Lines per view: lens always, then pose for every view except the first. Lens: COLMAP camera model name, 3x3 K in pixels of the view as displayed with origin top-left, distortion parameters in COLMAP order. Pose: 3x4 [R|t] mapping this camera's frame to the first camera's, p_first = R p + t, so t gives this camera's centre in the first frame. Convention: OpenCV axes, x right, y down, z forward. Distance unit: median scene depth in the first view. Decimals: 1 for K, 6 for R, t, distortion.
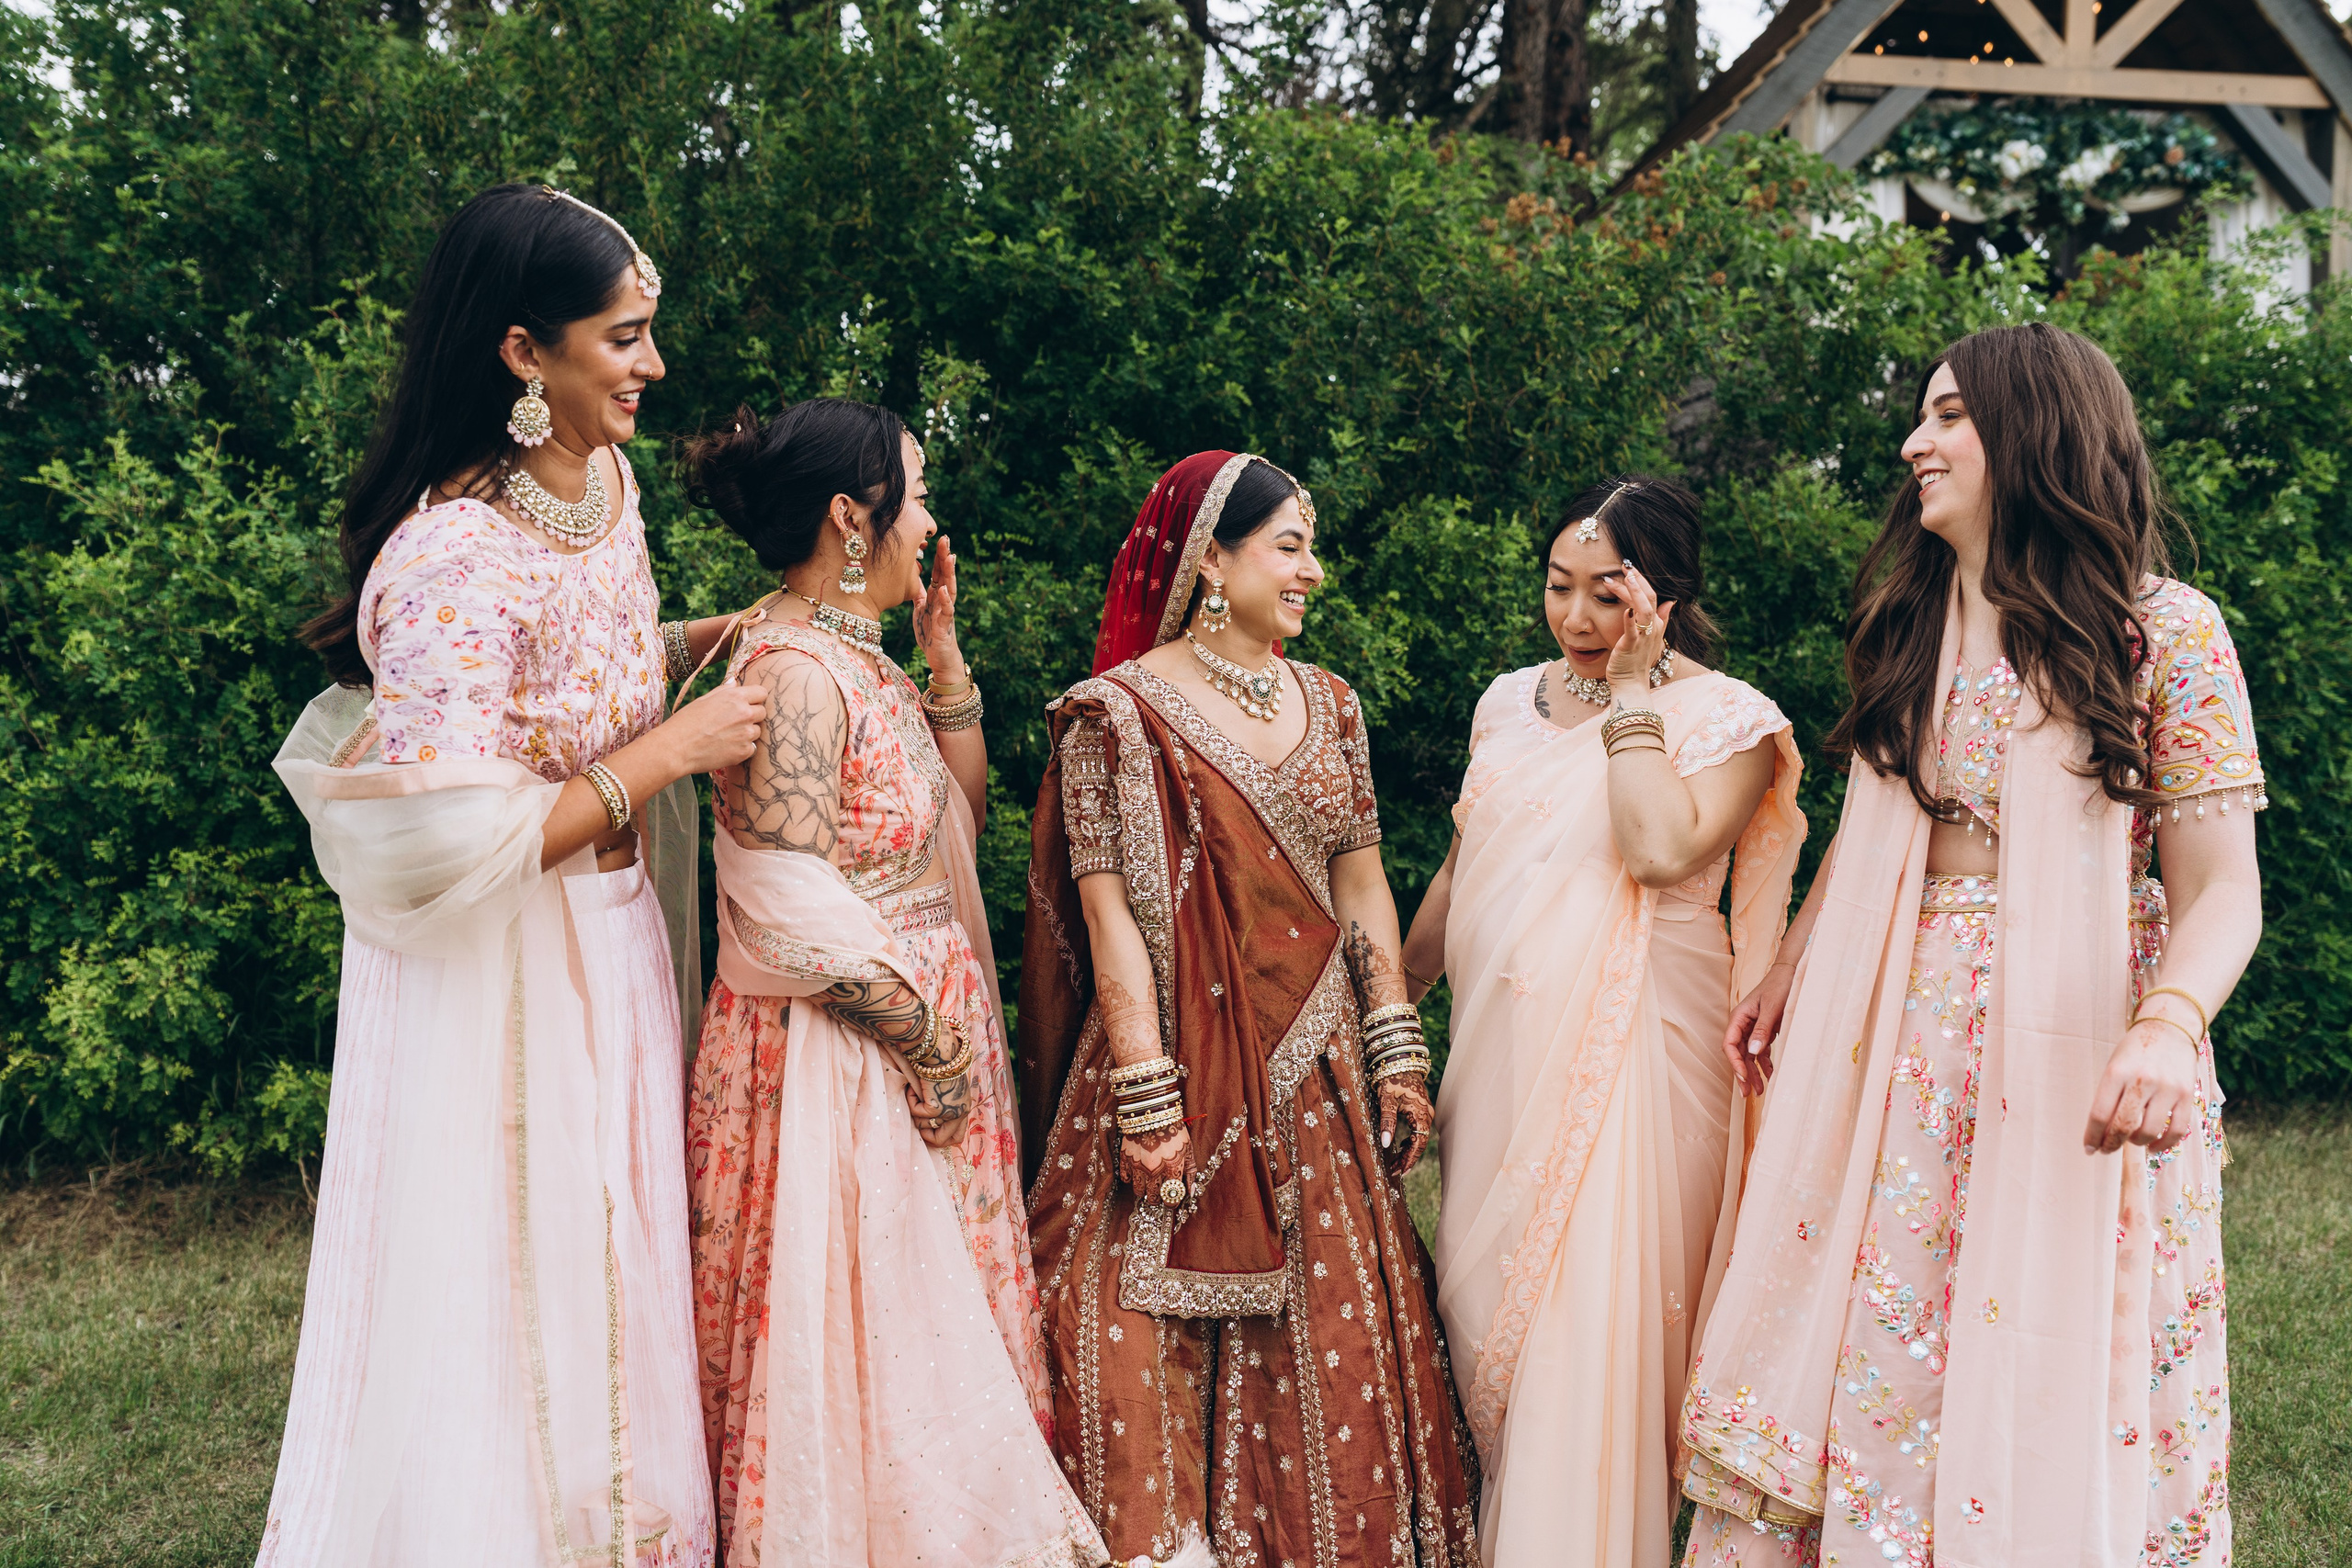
lens RADIAL K [[1956.1, 0, 1168.4], [0, 1956.1, 795.7], [0, 0, 1]] dist [0.000453, 0.009052]
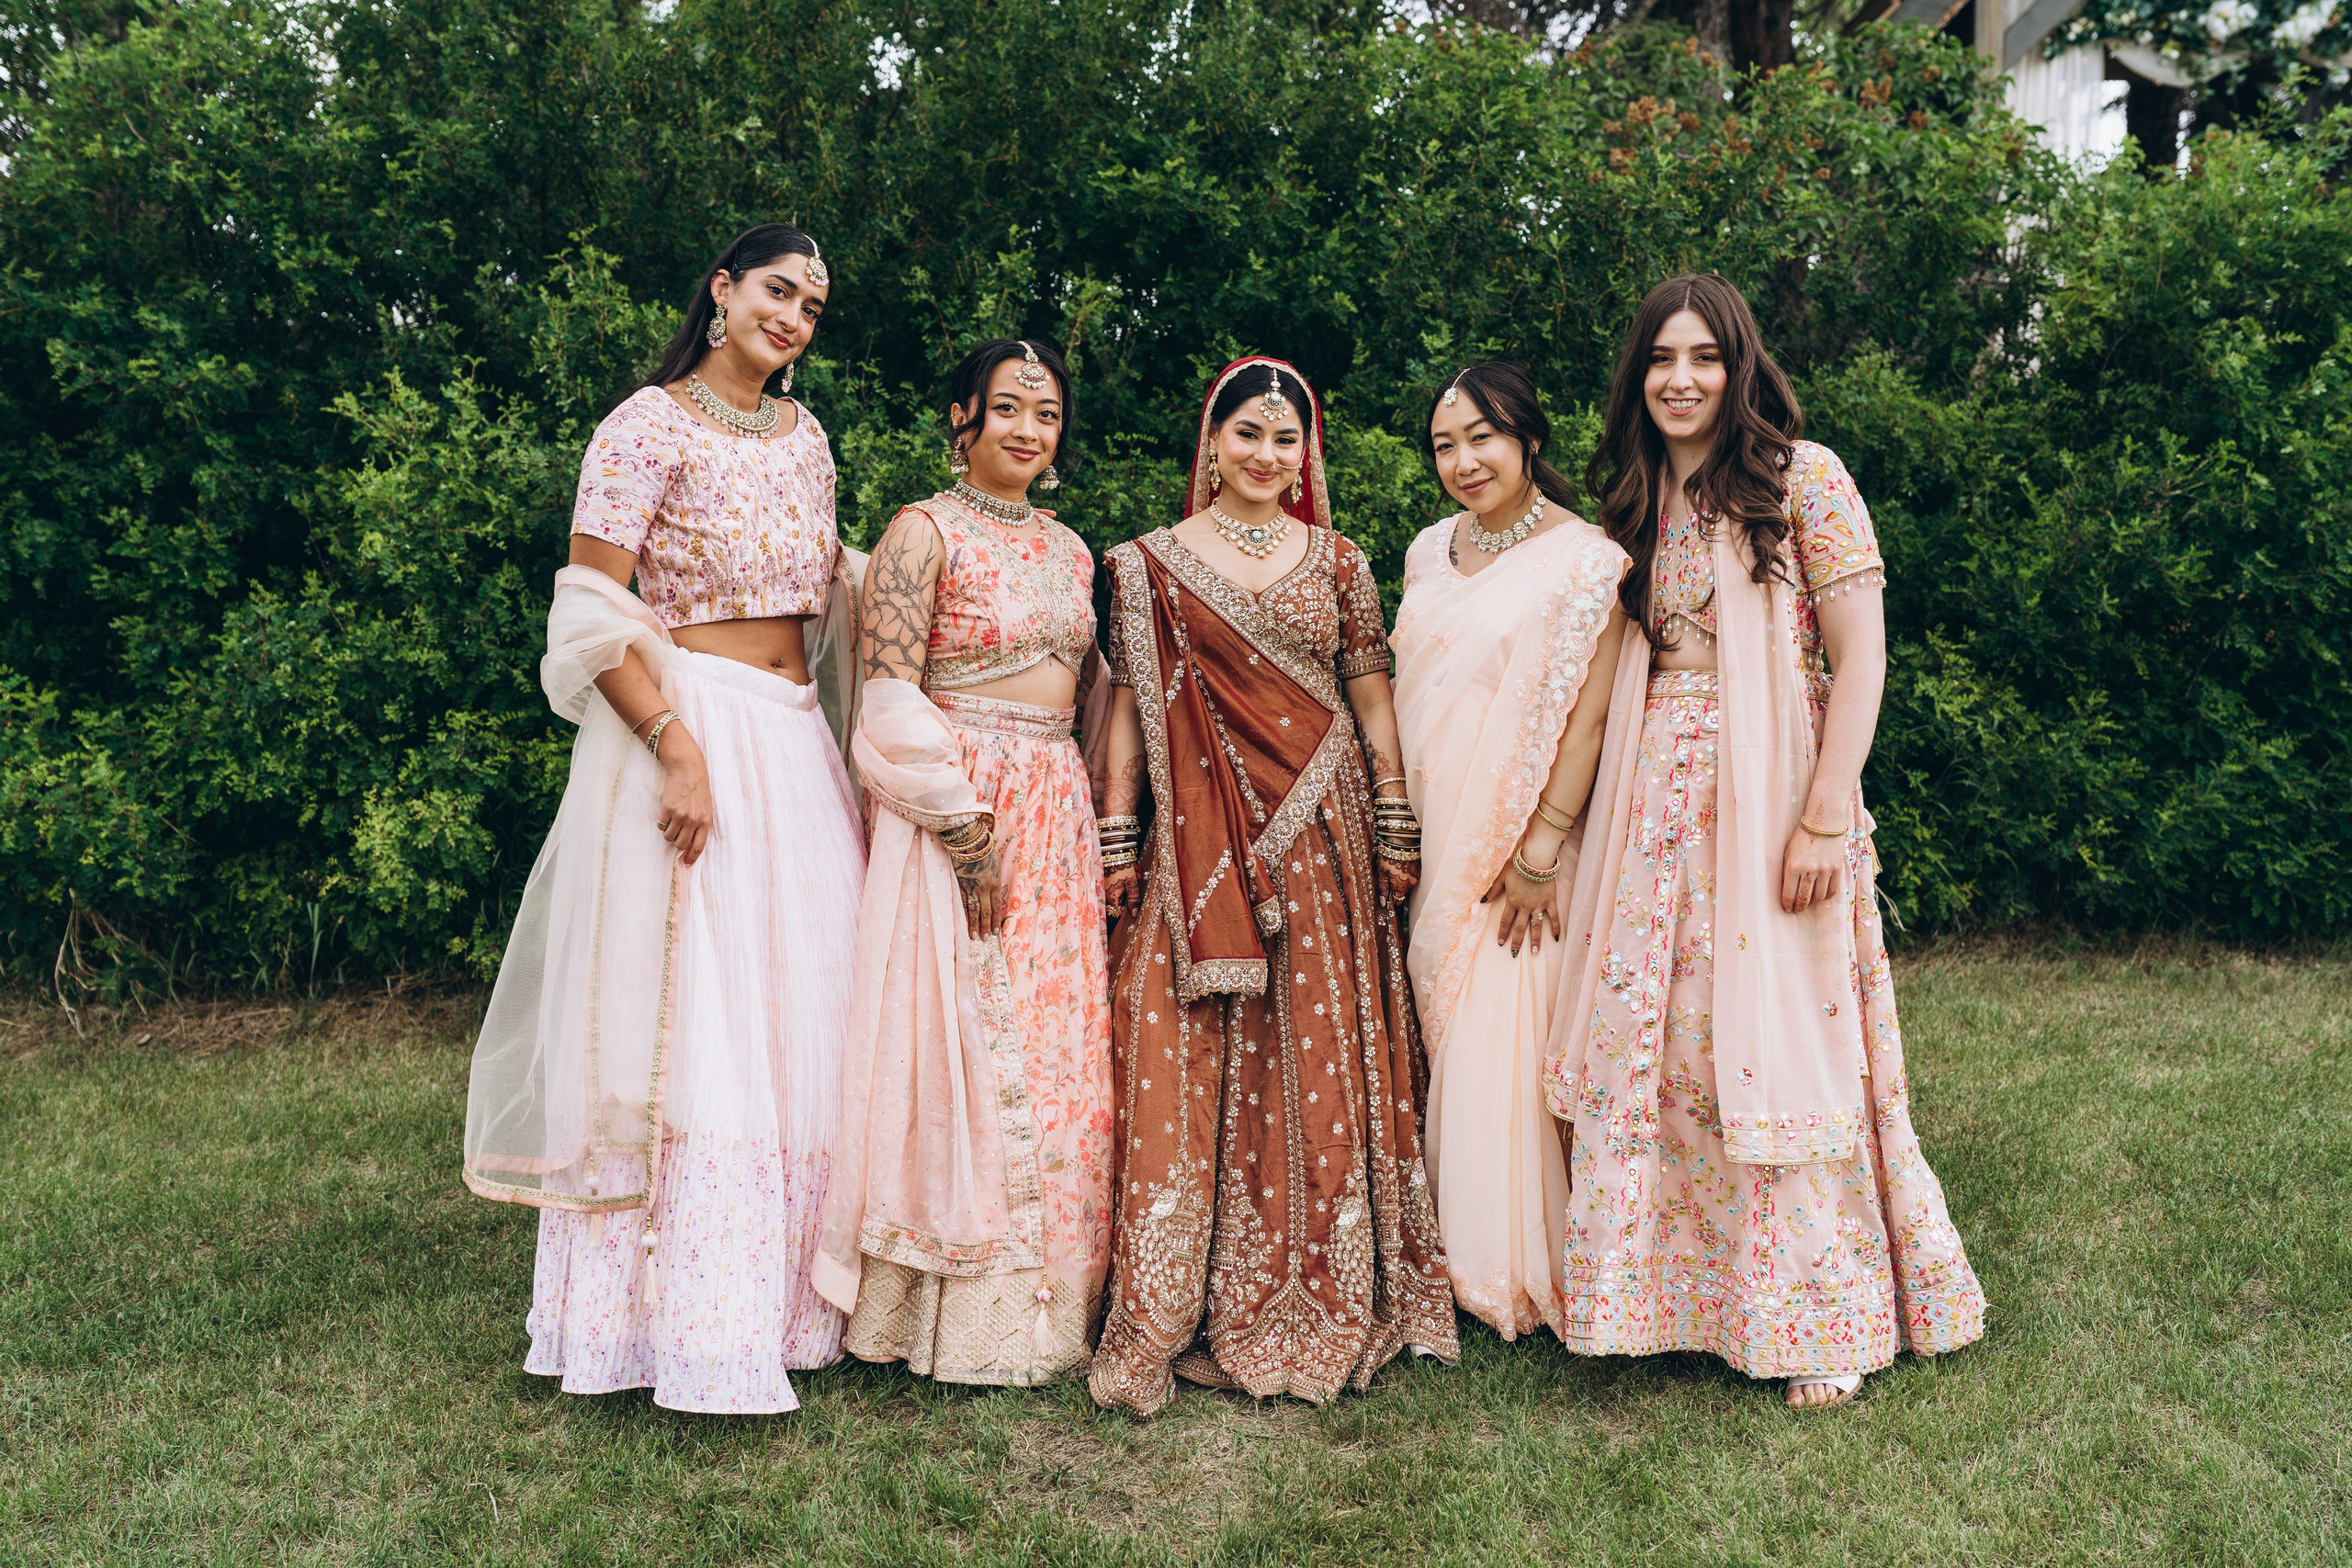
lens RADIAL K [[2107.1, 0, 1186.9], [0, 2107.1, 790.8], [0, 0, 1]] dist [0.000921, 0.010266]
pose [[0.994343, -0.007897, -0.105923, 0.073412], [0.011298, 0.999438, 0.031548, 0.034166], [0.105615, -0.032566, 0.993874, -0.215249]]
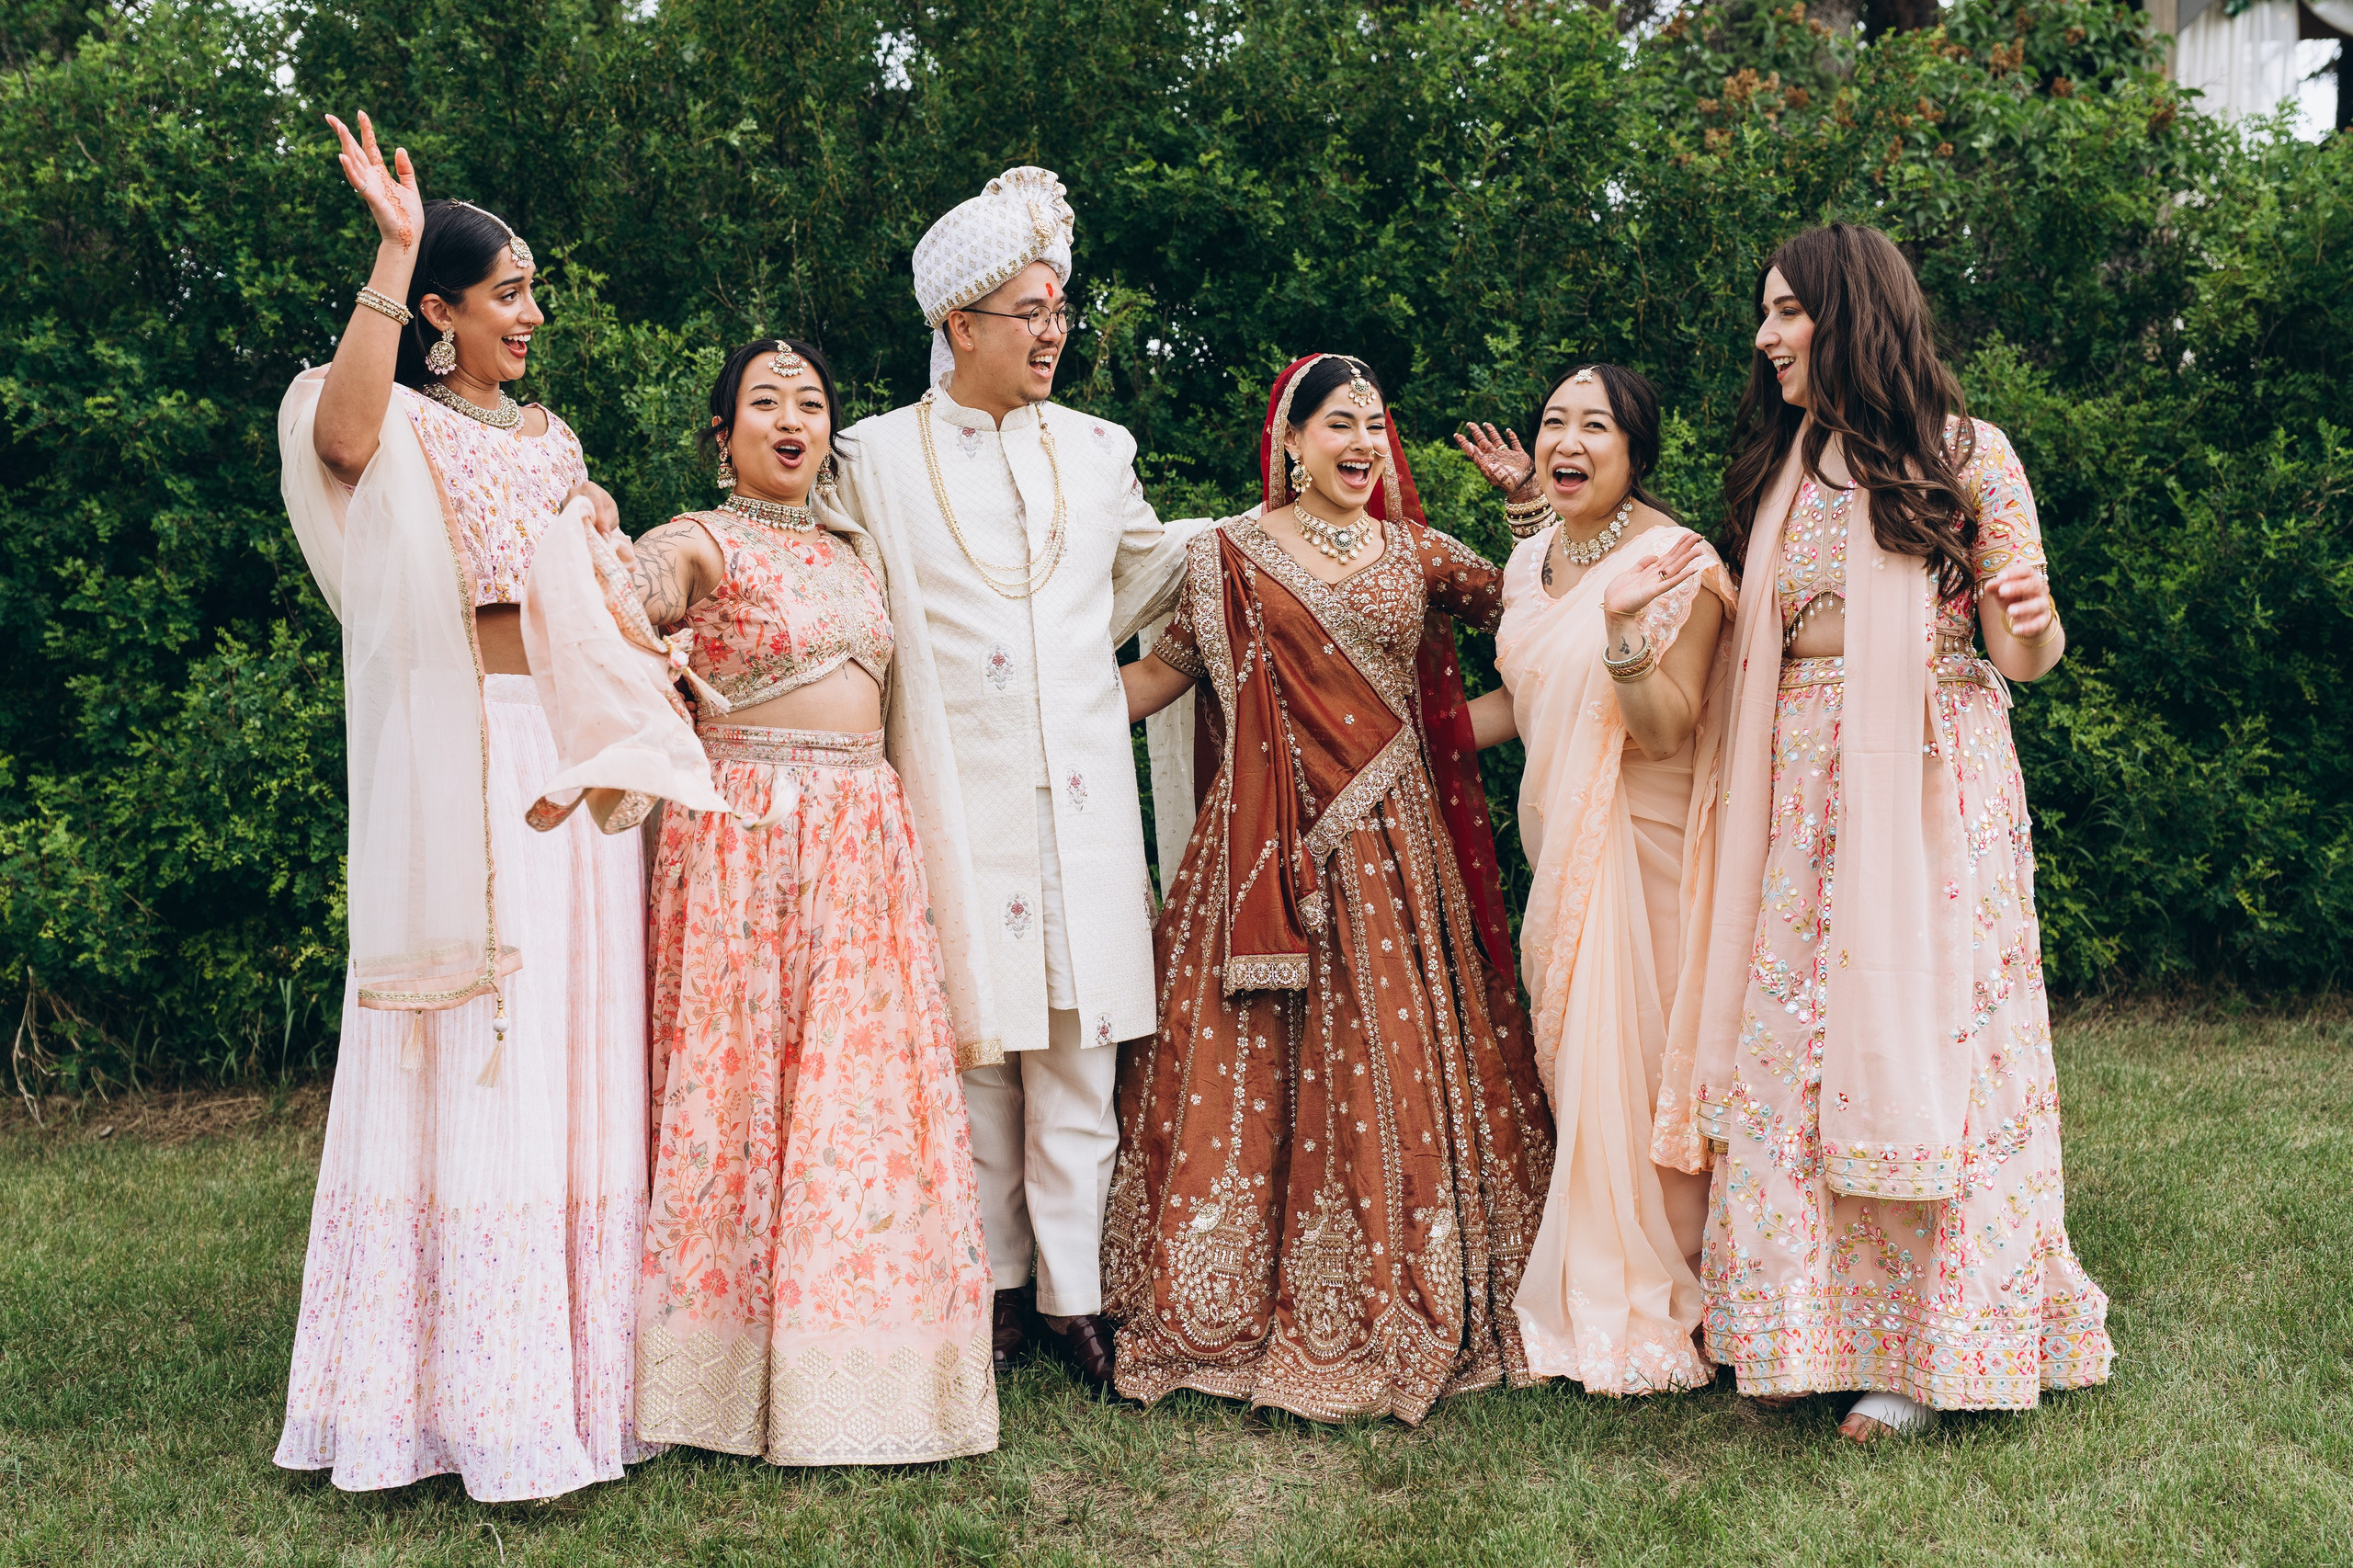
lens RADIAL K [[2481.2, 0, 1148.7], [0, 2481.2, 871.3], [0, 0, 1]] dist [0.002329, 0.009326]
pose [[0.988158, -0.024640, -0.151446, 0.096360], [0.027125, 0.999529, 0.014368, 0.064740], [0.151020, -0.018306, 0.988361, -0.290220]]
